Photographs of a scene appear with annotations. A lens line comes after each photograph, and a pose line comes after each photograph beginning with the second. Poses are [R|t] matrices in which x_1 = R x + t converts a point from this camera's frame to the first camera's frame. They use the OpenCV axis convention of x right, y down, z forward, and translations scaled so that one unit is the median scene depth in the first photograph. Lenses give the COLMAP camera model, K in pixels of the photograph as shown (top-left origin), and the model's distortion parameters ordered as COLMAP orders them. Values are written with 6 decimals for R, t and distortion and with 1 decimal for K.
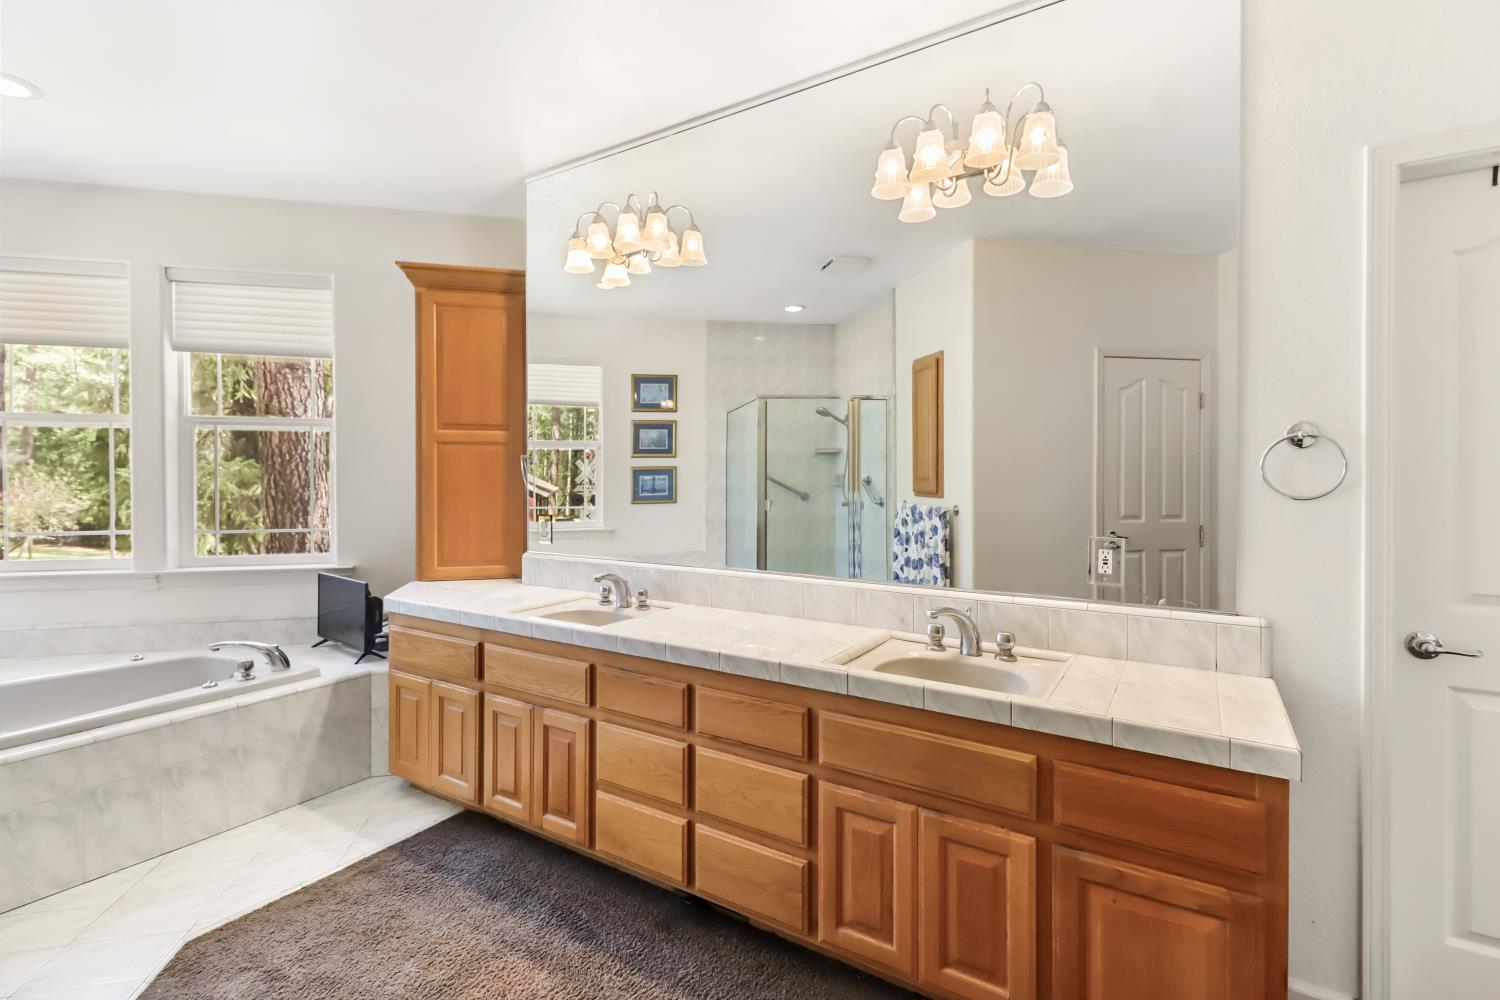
lens RADIAL K [[693.2, 0, 754.7], [0, 693.2, 484.4], [0, 0, 1]] dist [0.010567, -0.000598]
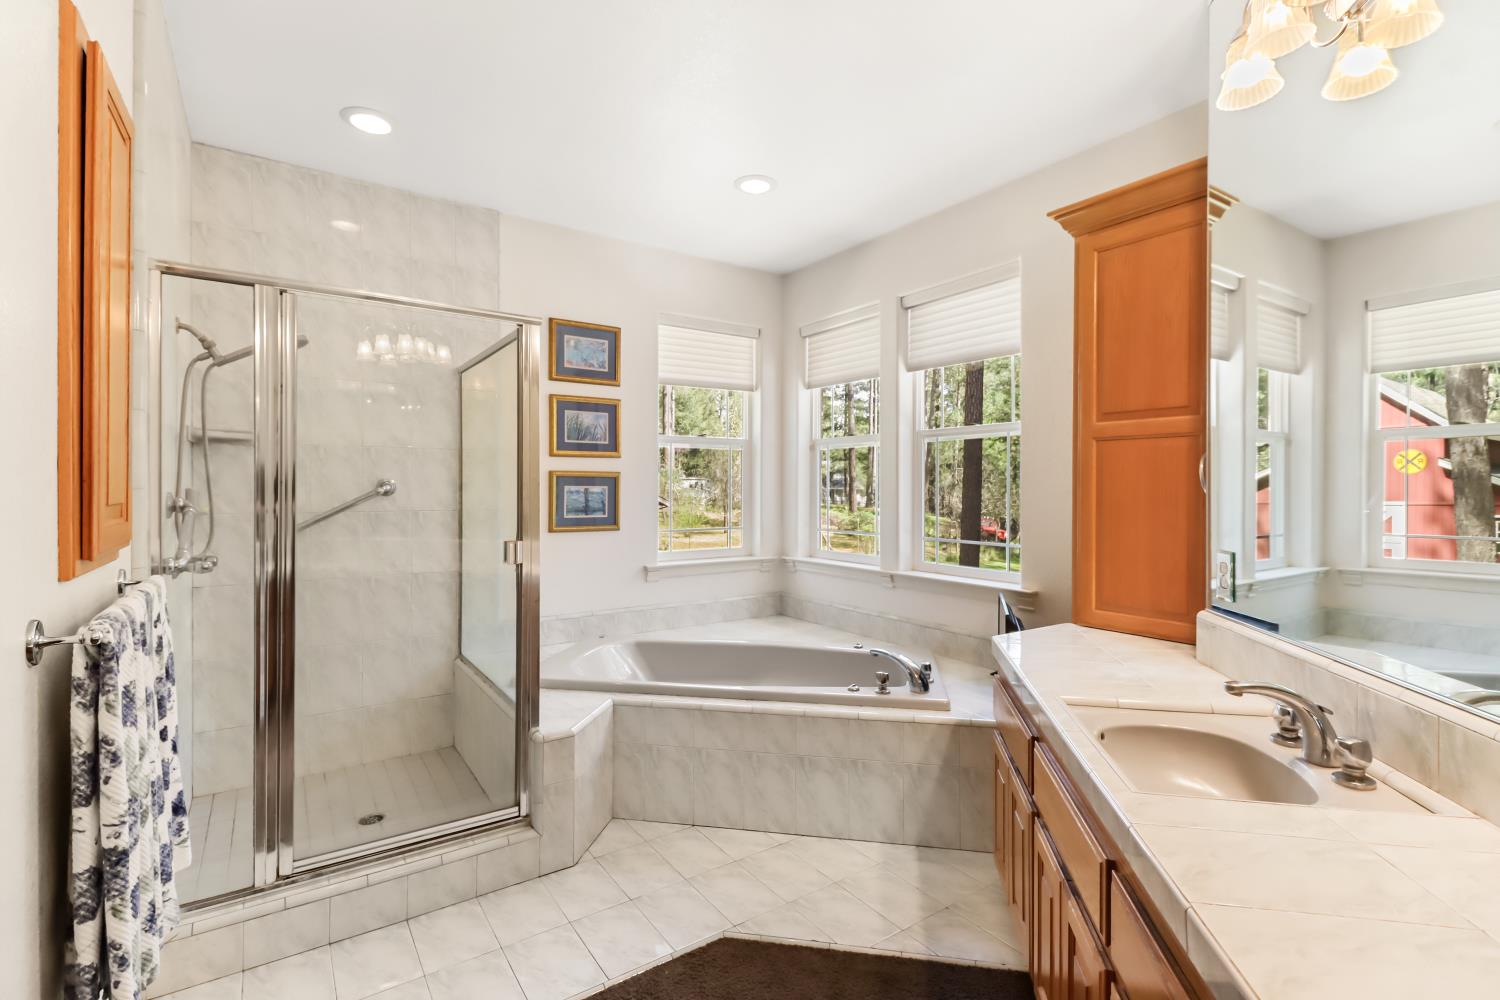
lens RADIAL K [[689.5, 0, 750.8], [0, 689.5, 492.1], [0, 0, 1]] dist [0.009775, -0.000262]
pose [[0.369733, 0.005843, -0.929120, 0.088350], [-0.014001, 0.999902, 0.000717, -0.000247], [0.929033, 0.012743, 0.369778, 0.399274]]
